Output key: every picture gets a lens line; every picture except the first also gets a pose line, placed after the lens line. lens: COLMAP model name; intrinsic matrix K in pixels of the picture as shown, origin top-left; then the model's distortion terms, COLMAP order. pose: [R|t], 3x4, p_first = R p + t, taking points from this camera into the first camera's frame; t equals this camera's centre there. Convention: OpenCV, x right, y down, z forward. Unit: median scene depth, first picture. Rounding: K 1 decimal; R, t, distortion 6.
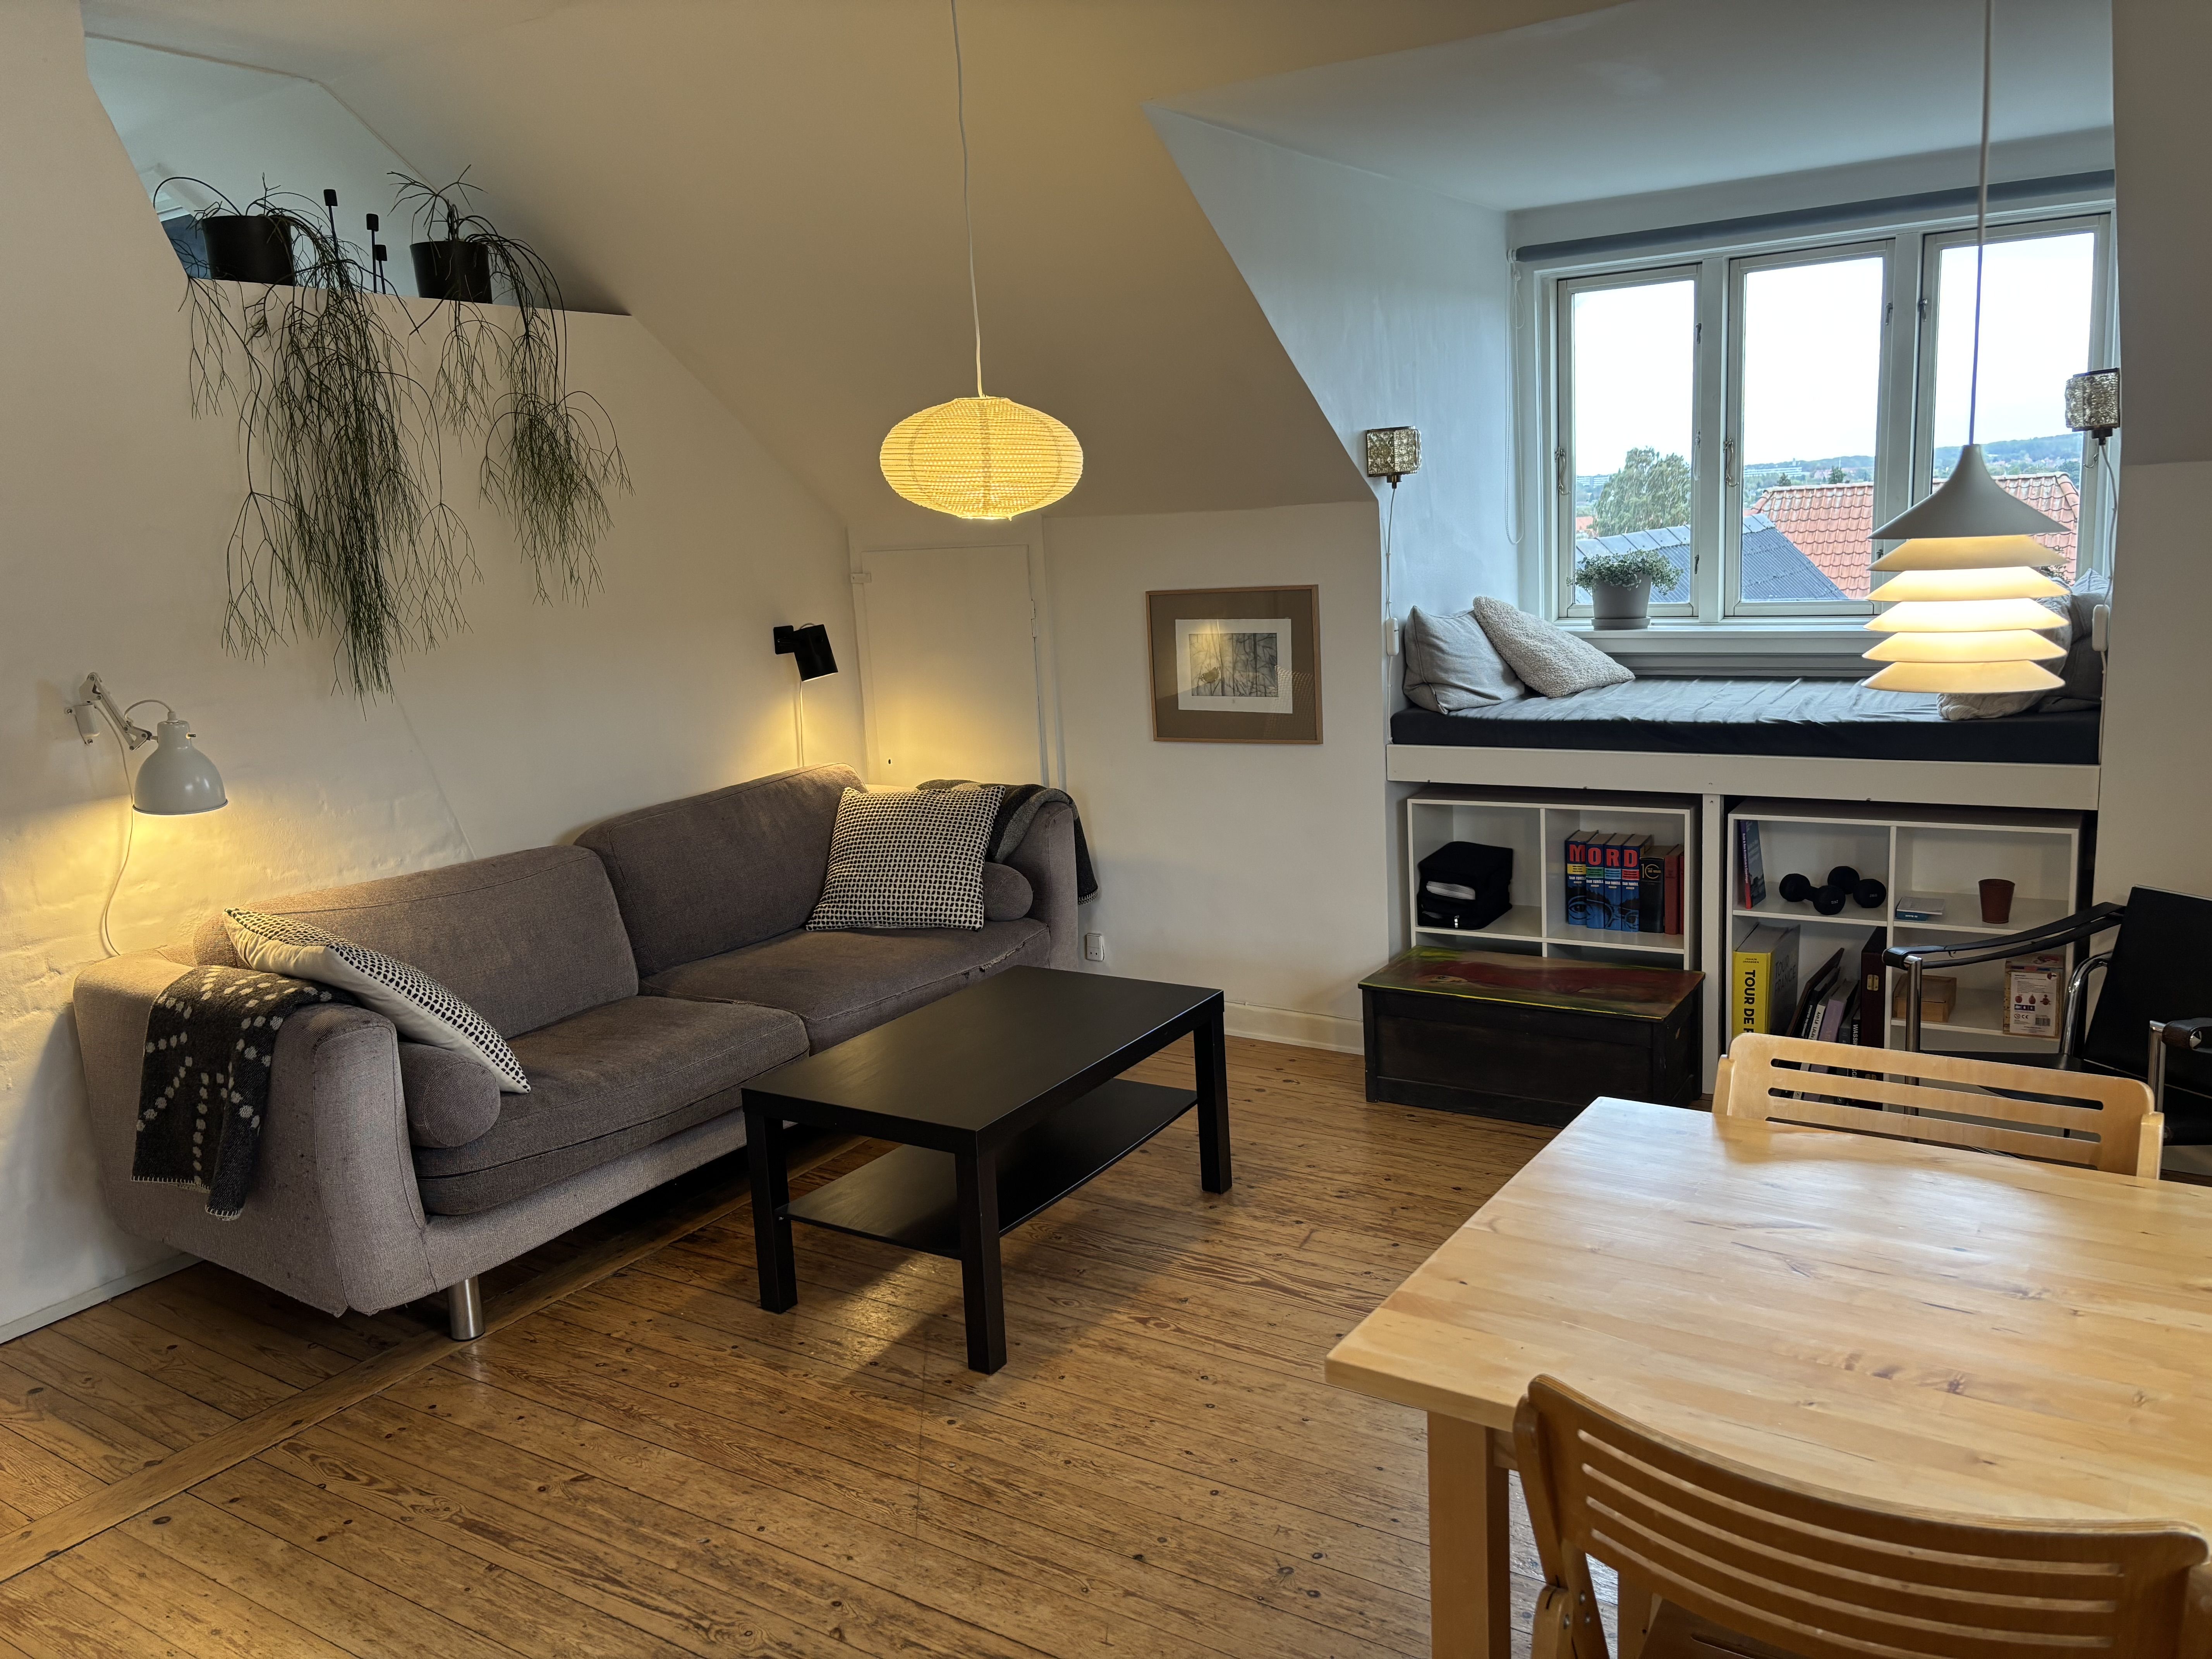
lens RADIAL K [[1684.2, 0, 1110.9], [0, 1684.2, 825.4], [0, 0, 1]] dist [0.007588, -0.003889]
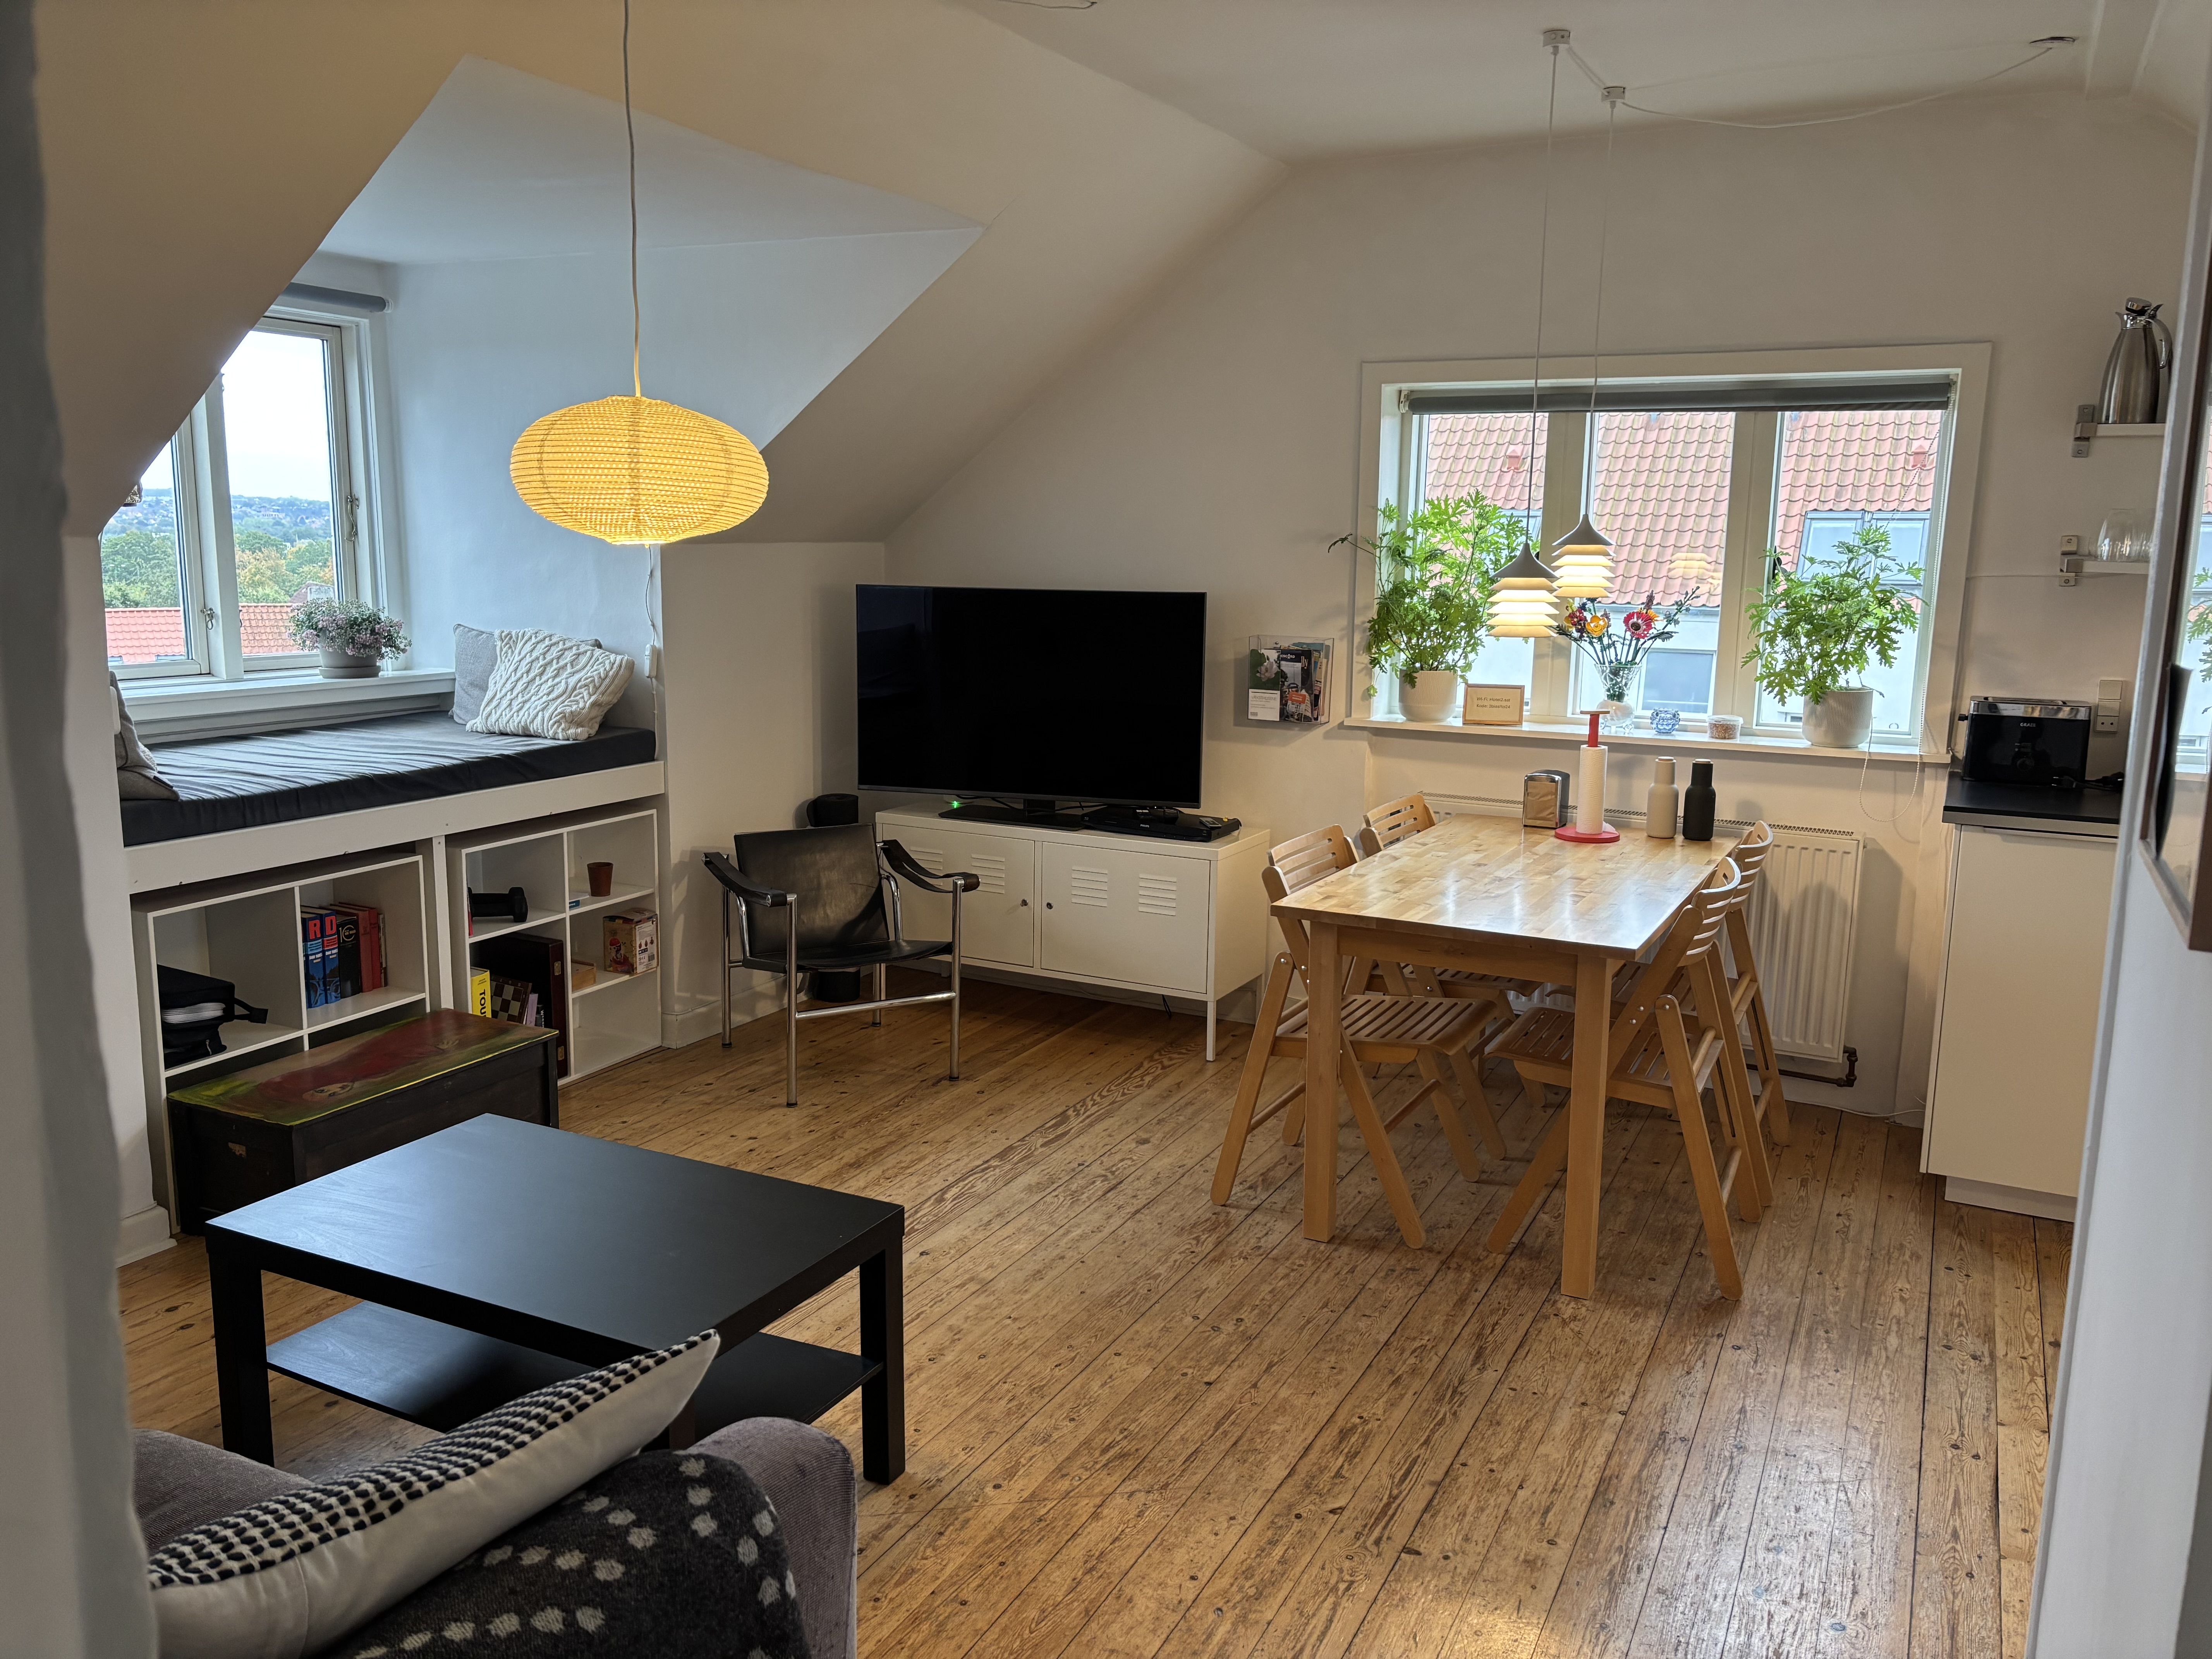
lens RADIAL K [[1684.2, 0, 1110.9], [0, 1684.2, 825.4], [0, 0, 1]] dist [0.007588, -0.003889]
pose [[-0.110577, -0.113750, 0.987337, -0.667016], [0.173886, 0.975892, 0.131906, -0.083729], [-0.978538, 0.186270, -0.088132, 0.633628]]
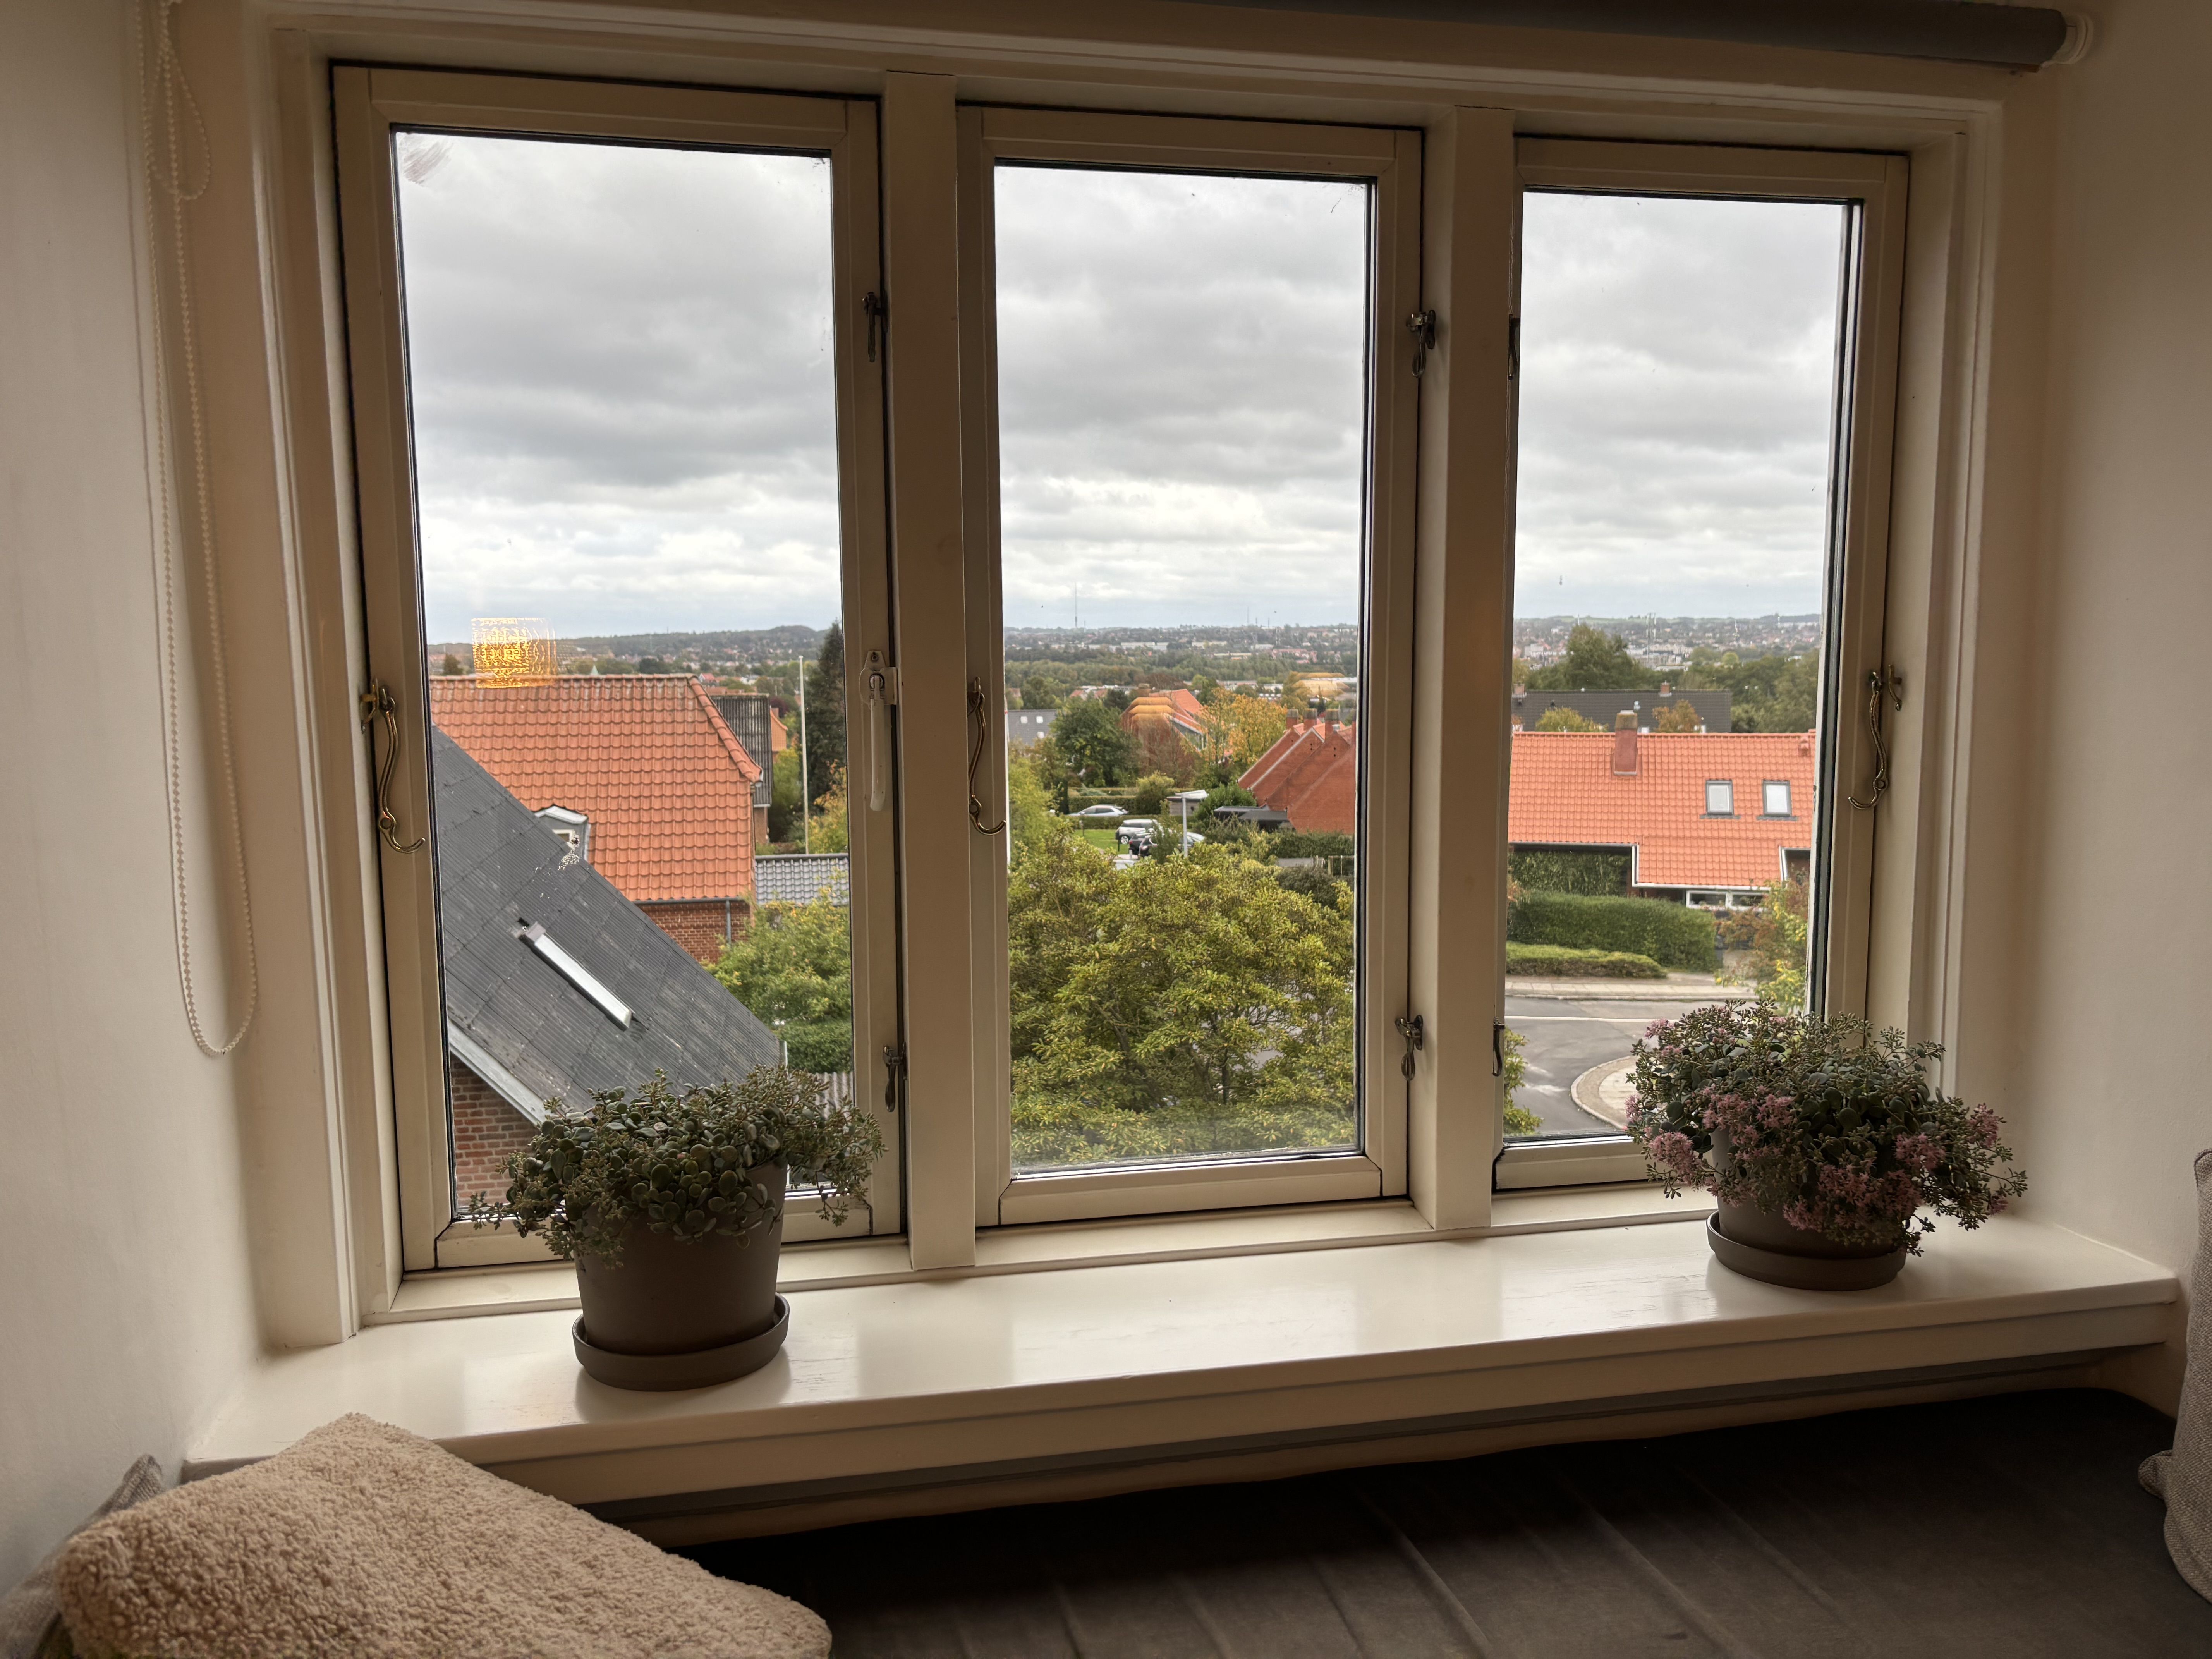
lens RADIAL K [[1684.2, 0, 1110.9], [0, 1684.2, 825.4], [0, 0, 1]] dist [0.007588, -0.003889]
pose [[0.716939, -0.024439, 0.696708, 0.190713], [0.099353, 0.992766, -0.067414, -0.201939], [-0.690020, 0.117552, 0.714181, 0.859699]]
